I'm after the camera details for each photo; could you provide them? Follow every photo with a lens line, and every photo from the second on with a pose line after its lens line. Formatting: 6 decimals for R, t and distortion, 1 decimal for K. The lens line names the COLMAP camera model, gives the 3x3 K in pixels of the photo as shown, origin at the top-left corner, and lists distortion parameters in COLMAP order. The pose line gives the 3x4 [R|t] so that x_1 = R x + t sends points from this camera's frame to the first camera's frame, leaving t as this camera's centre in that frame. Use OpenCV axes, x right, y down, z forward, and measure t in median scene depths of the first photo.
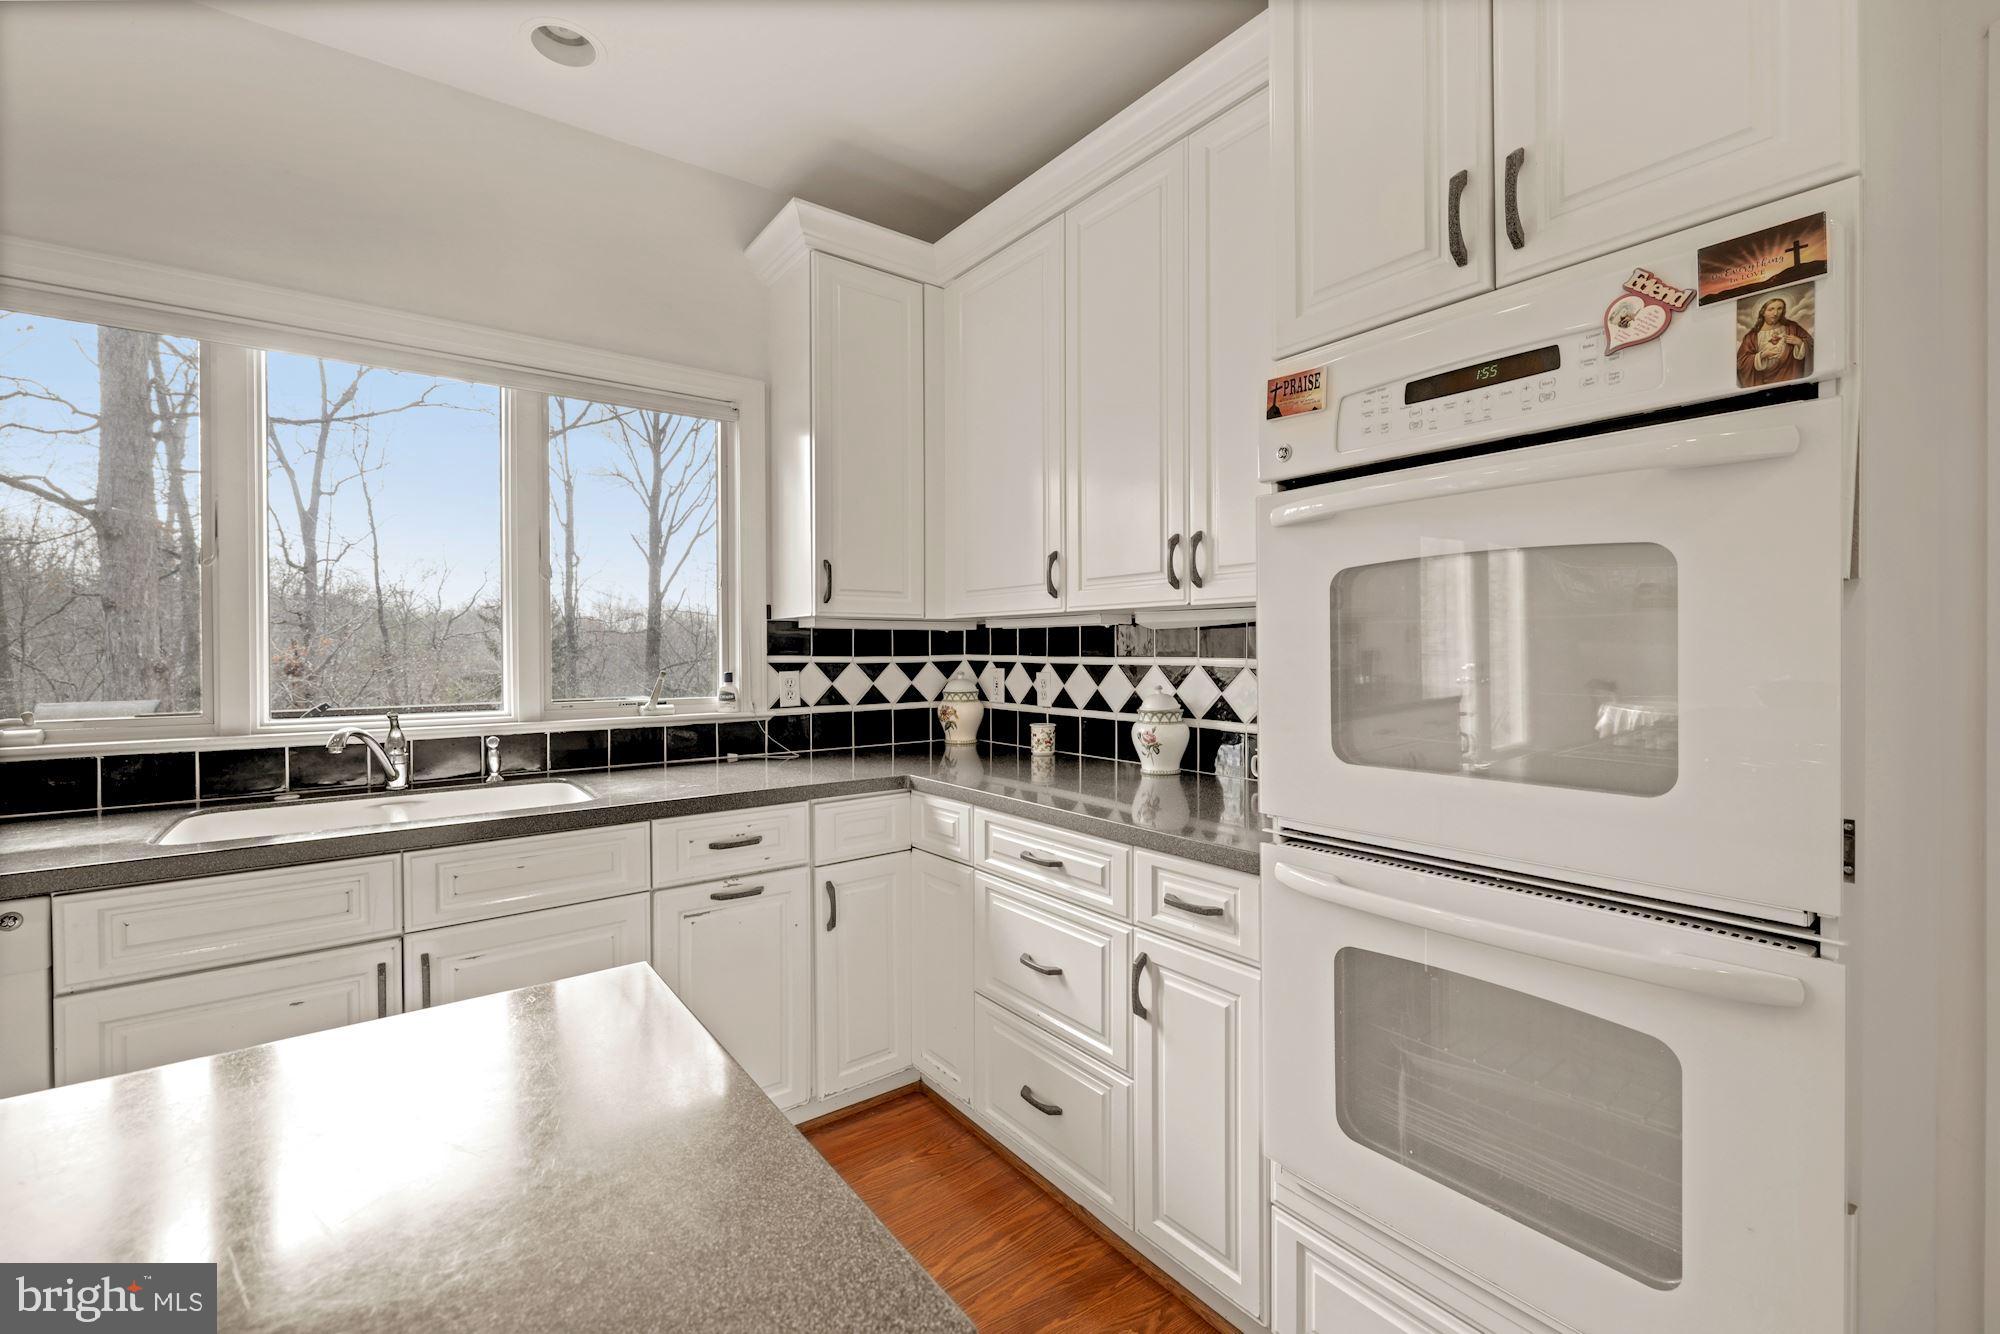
lens RADIAL K [[835.0, 0, 1013.9], [0, 835.0, 655.2], [0, 0, 1]] dist [0.000591, -0.000900]
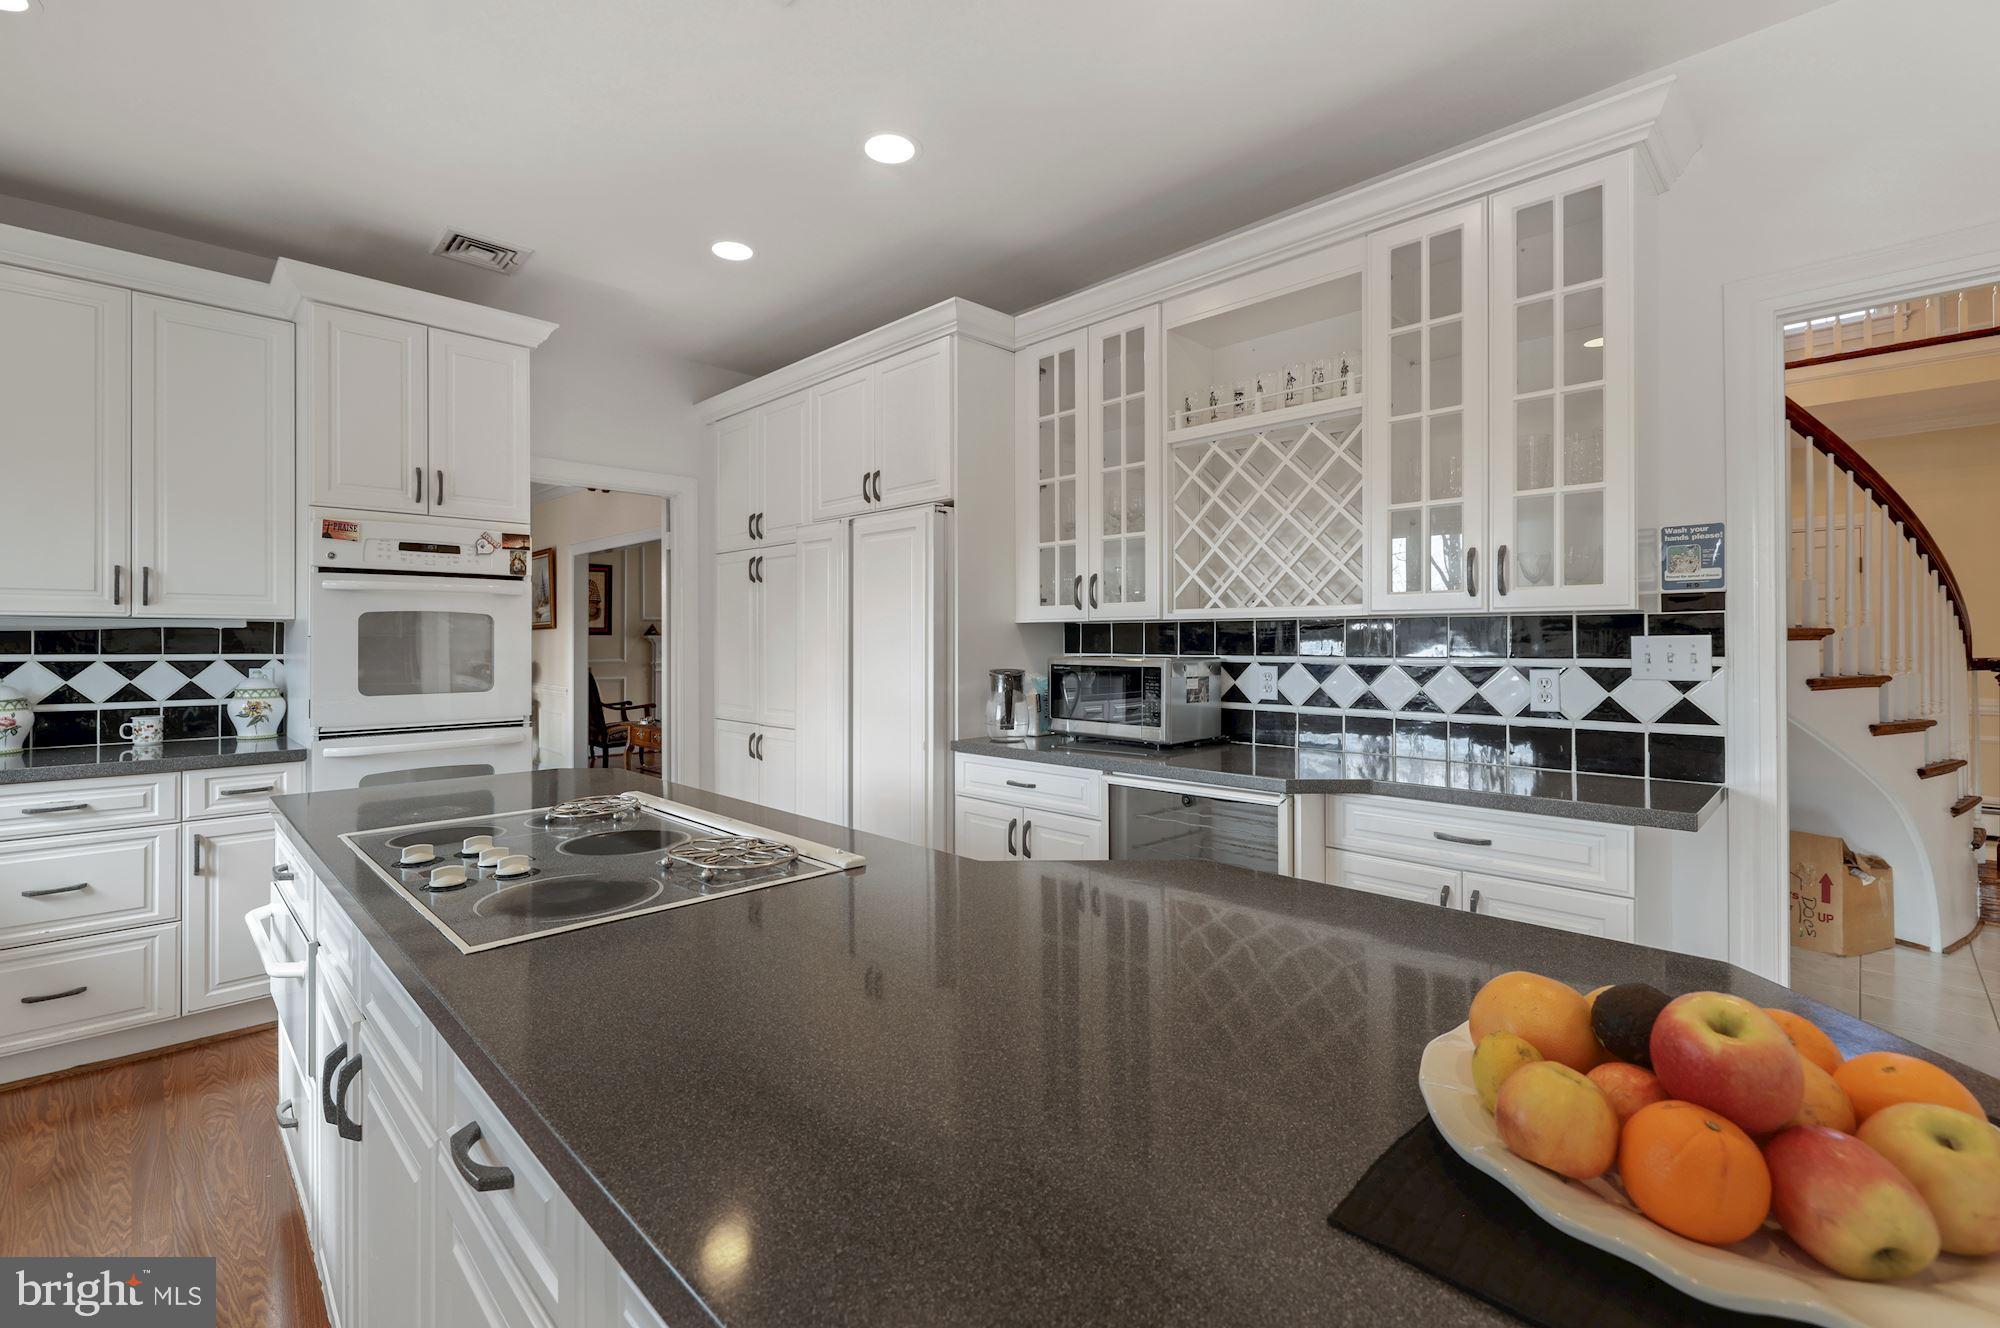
lens RADIAL K [[860.8, 0, 981.9], [0, 860.8, 641.5], [0, 0, 1]] dist [0.000972, -0.000114]
pose [[-0.126612, 0.006643, 0.991930, -1.708235], [0.010939, 0.999926, -0.005300, 0.007028], [-0.991892, 0.010179, -0.126675, -0.305497]]
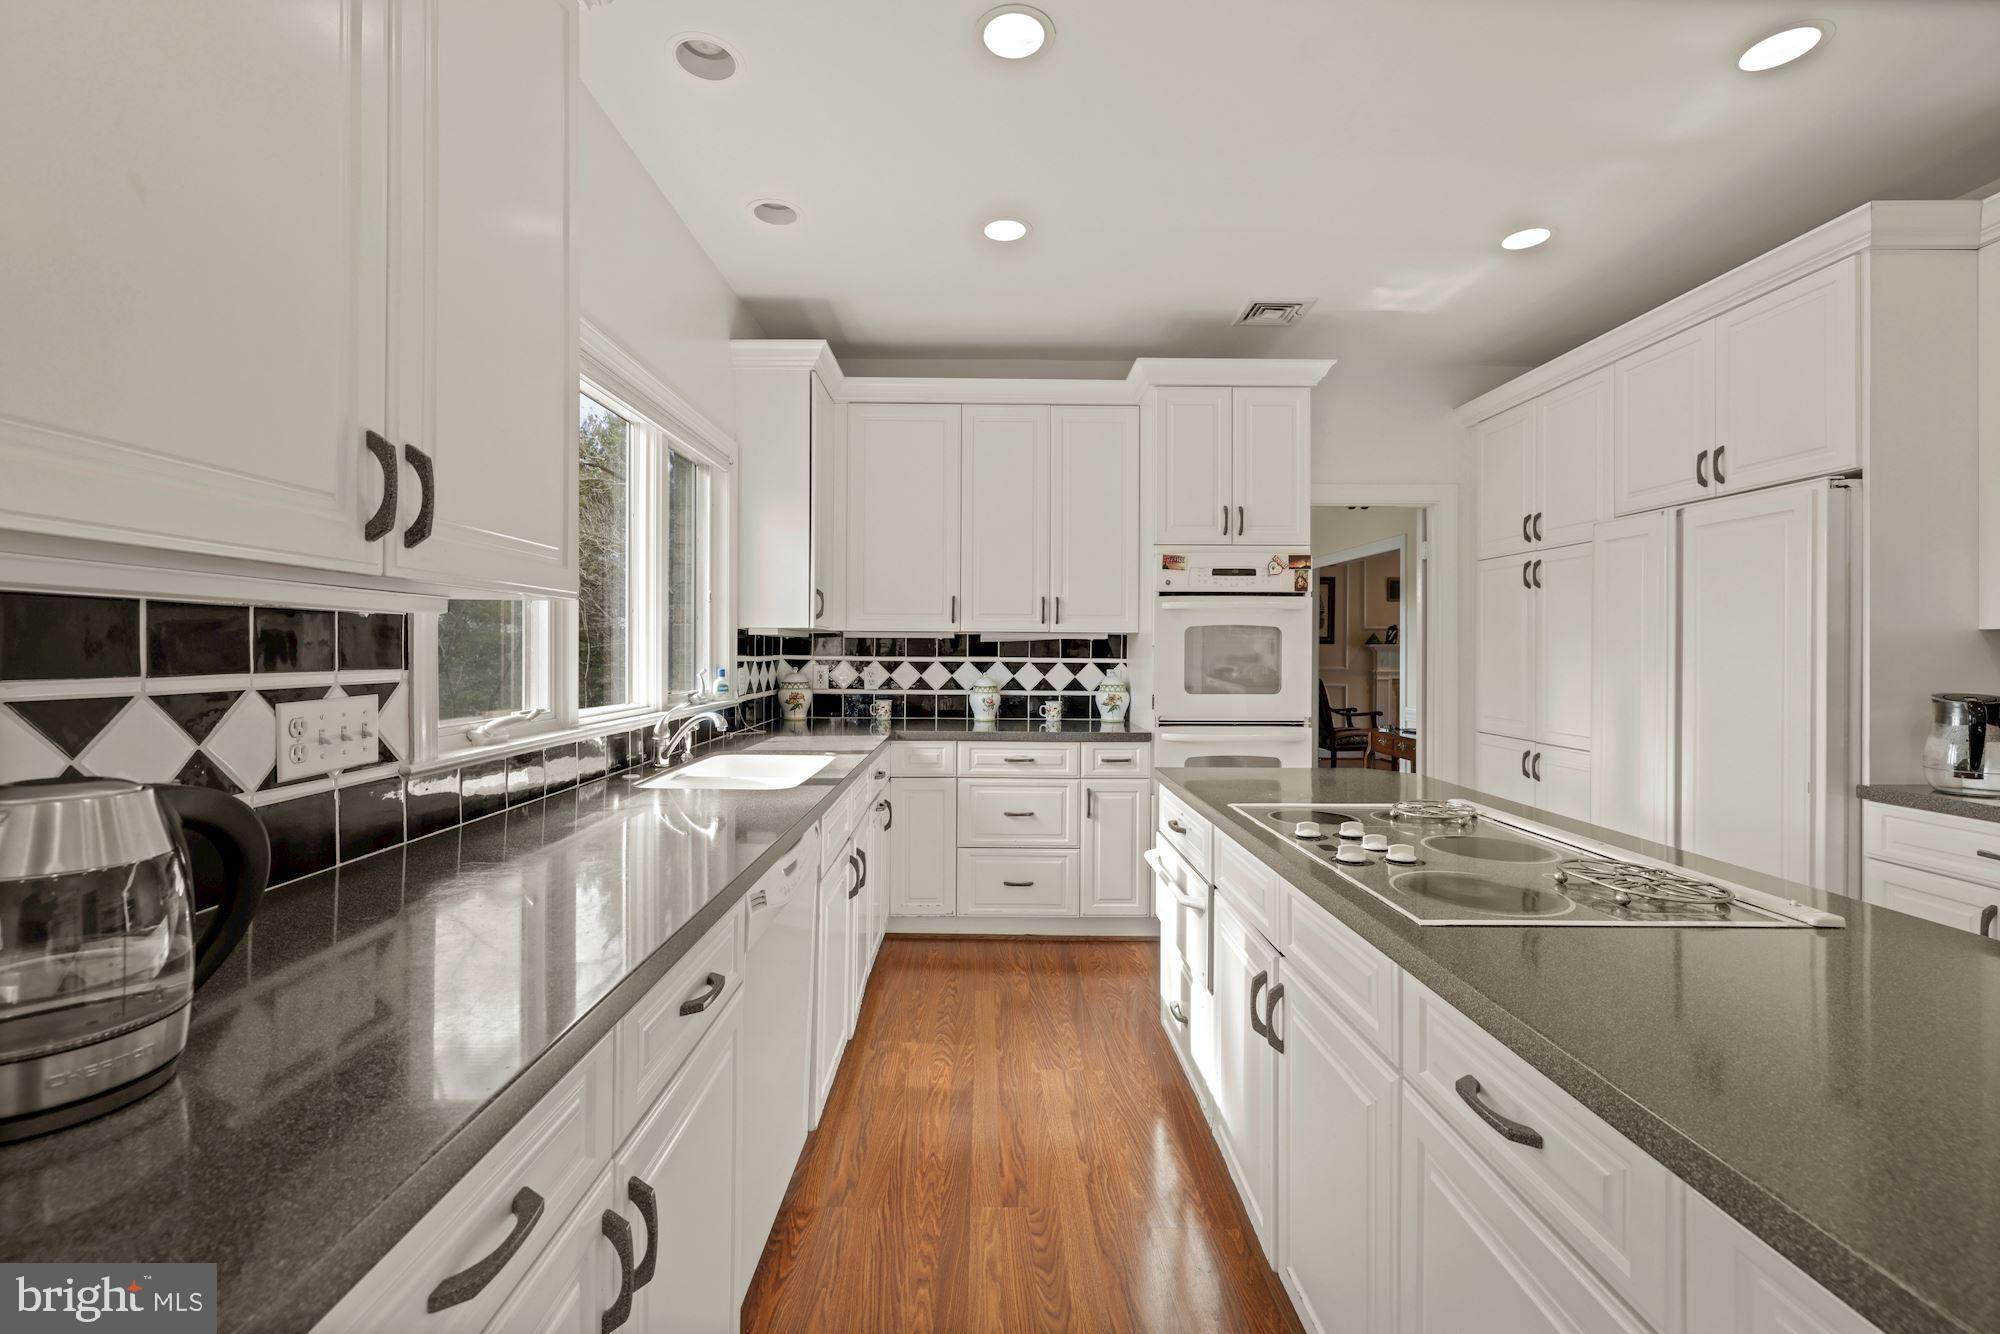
lens RADIAL K [[835.0, 0, 992.1], [0, 835.0, 648.3], [0, 0, 1]] dist [0.000591, -0.000900]
pose [[0.595575, 0.009693, 0.803241, -1.820507], [-0.002137, 0.999943, -0.010482, 0.002590], [-0.803297, 0.004526, 0.595562, -0.134355]]
